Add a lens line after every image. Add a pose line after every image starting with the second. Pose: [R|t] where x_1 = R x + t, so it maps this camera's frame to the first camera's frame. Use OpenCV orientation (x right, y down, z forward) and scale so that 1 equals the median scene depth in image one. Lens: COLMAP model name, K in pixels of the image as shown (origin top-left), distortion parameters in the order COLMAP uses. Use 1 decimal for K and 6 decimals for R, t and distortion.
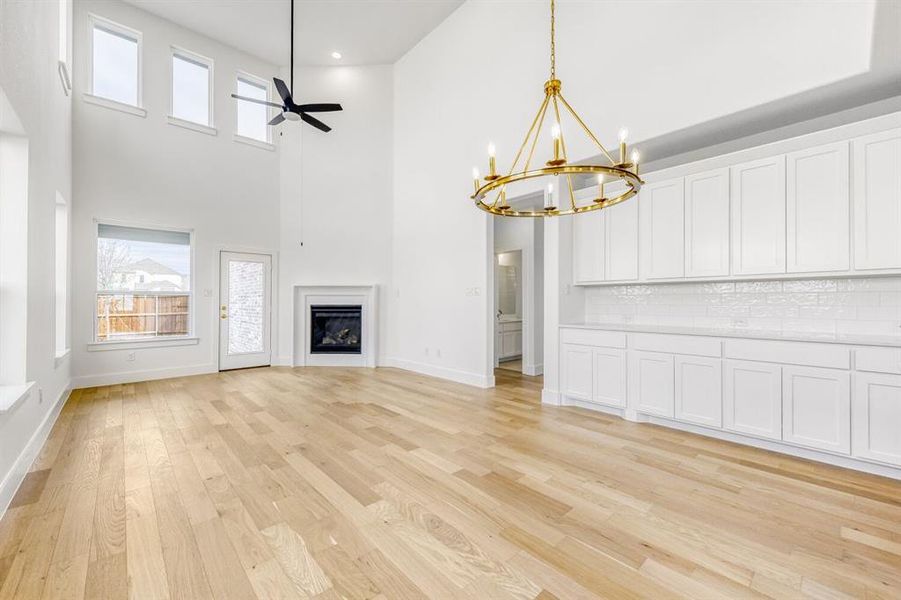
lens RADIAL K [[360.7, 0, 448.8], [0, 360.7, 300.6], [0, 0, 1]] dist [0.005438, -0.000318]
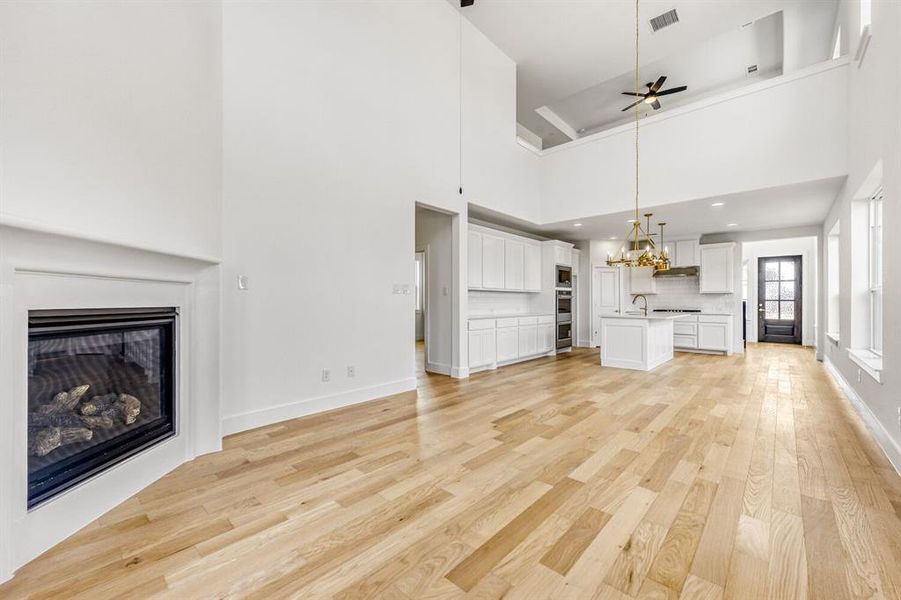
lens RADIAL K [[360.7, 0, 448.8], [0, 360.7, 300.6], [0, 0, 1]] dist [0.005438, -0.000318]
pose [[-0.089287, 0.002884, 0.996002, -0.795573], [-0.005803, 0.999977, -0.003415, 0.006011], [-0.995989, -0.006085, -0.089268, 0.905241]]
